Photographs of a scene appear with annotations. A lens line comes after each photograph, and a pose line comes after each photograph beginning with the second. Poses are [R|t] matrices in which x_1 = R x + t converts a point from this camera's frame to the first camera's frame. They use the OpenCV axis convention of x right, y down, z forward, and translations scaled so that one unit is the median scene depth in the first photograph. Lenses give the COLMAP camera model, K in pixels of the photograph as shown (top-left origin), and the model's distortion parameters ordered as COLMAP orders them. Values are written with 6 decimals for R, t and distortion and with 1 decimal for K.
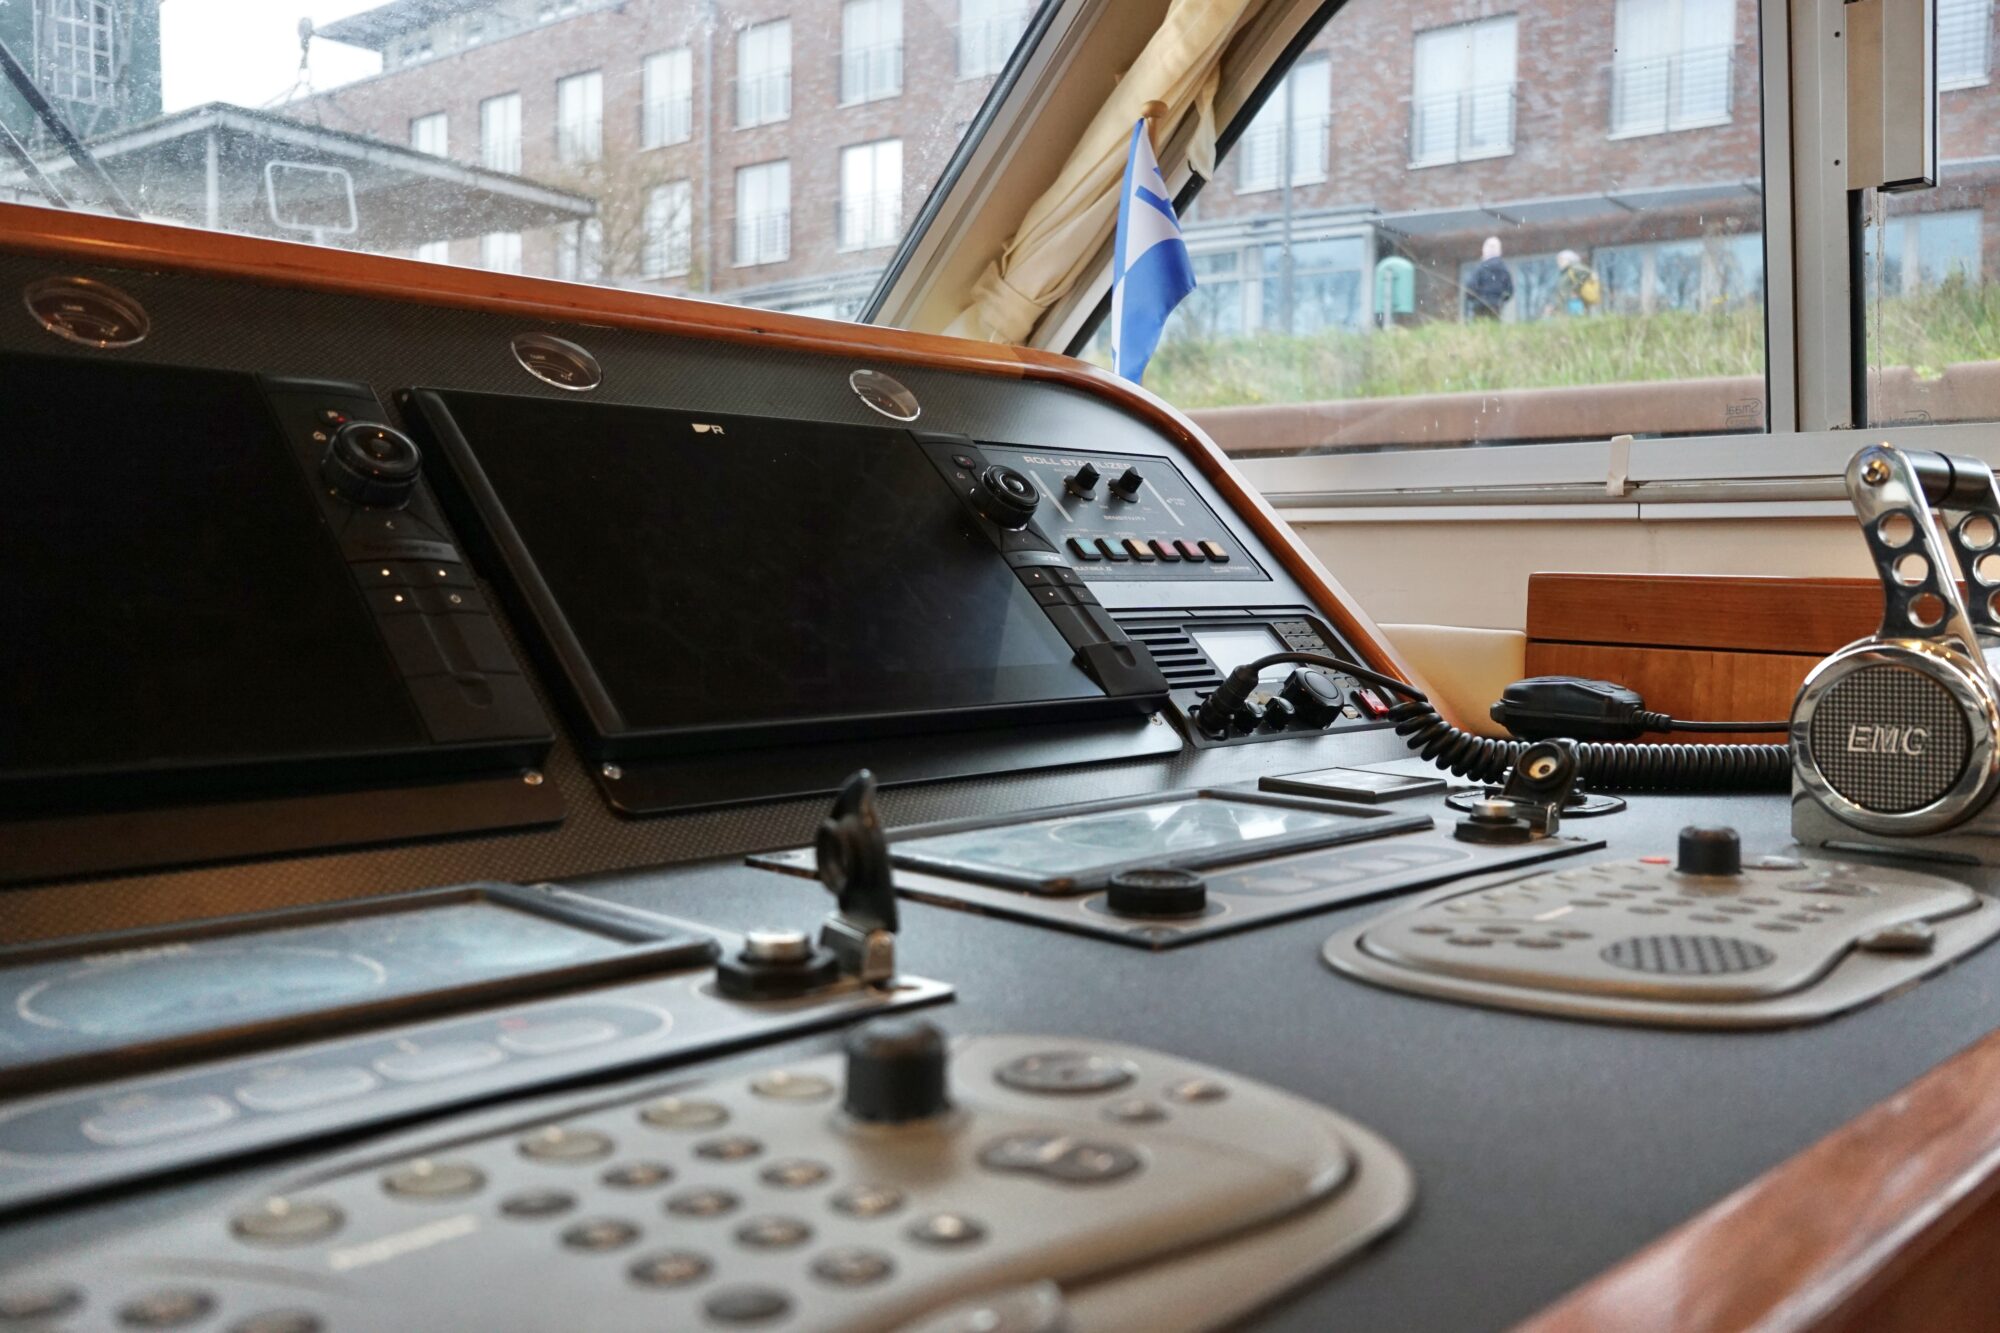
lens RADIAL K [[1705.9, 0, 1000.0], [0, 1705.9, 666.5], [0, 0, 1]] dist [-0.007327, -0.000462]
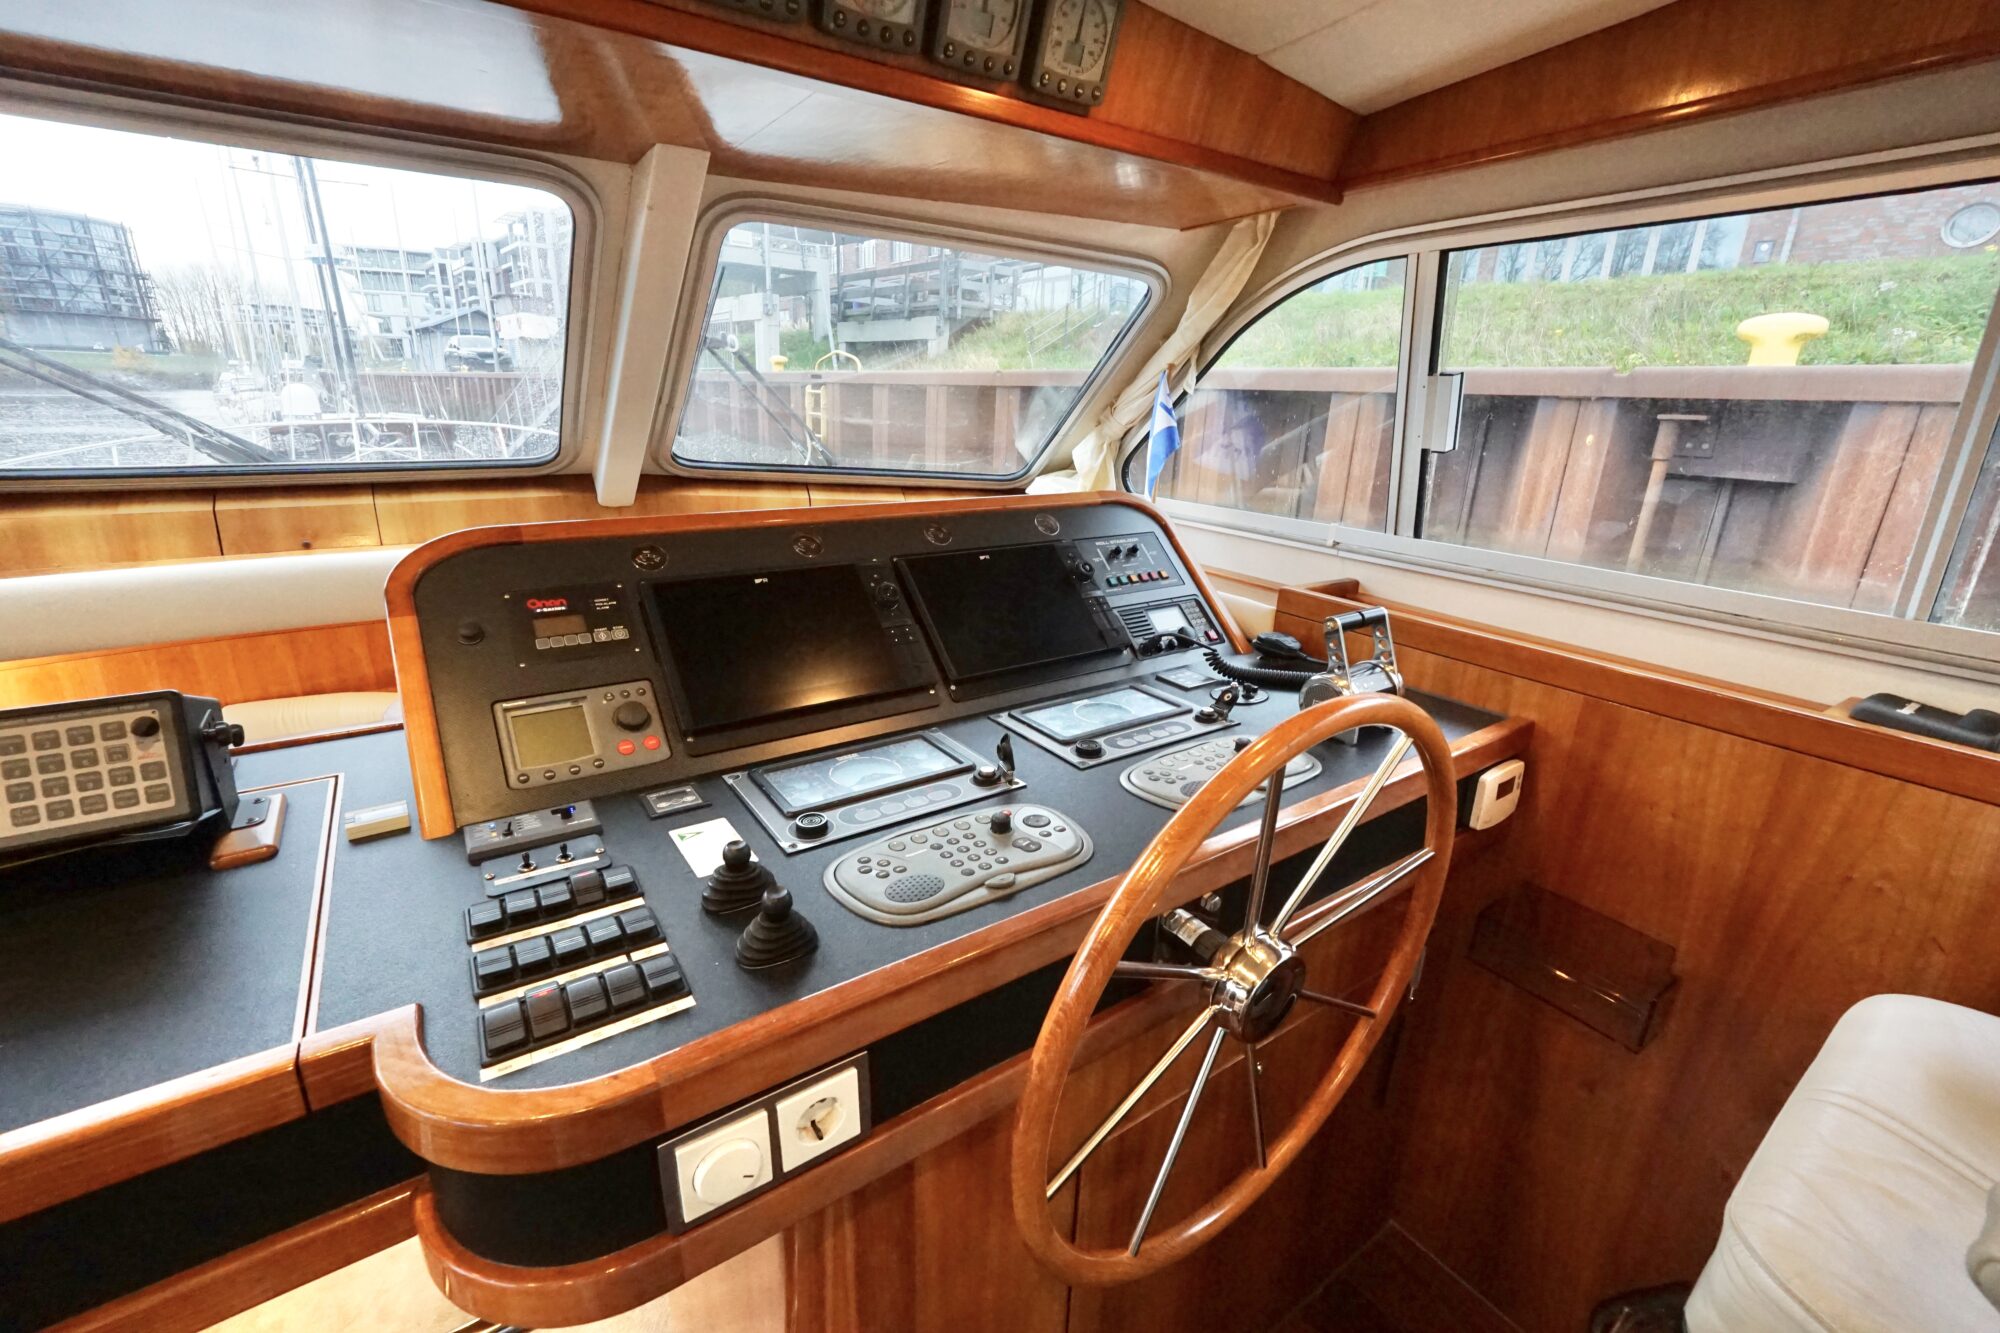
lens RADIAL K [[837.4, 0, 998.1], [0, 837.4, 660.0], [0, 0, 1]] dist [-0.021928, 0.008463]
pose [[0.983443, 0.065532, -0.168955, 0.115880], [-0.022452, 0.969204, 0.245235, -0.306483], [0.179822, -0.237381, 0.954628, -0.472239]]
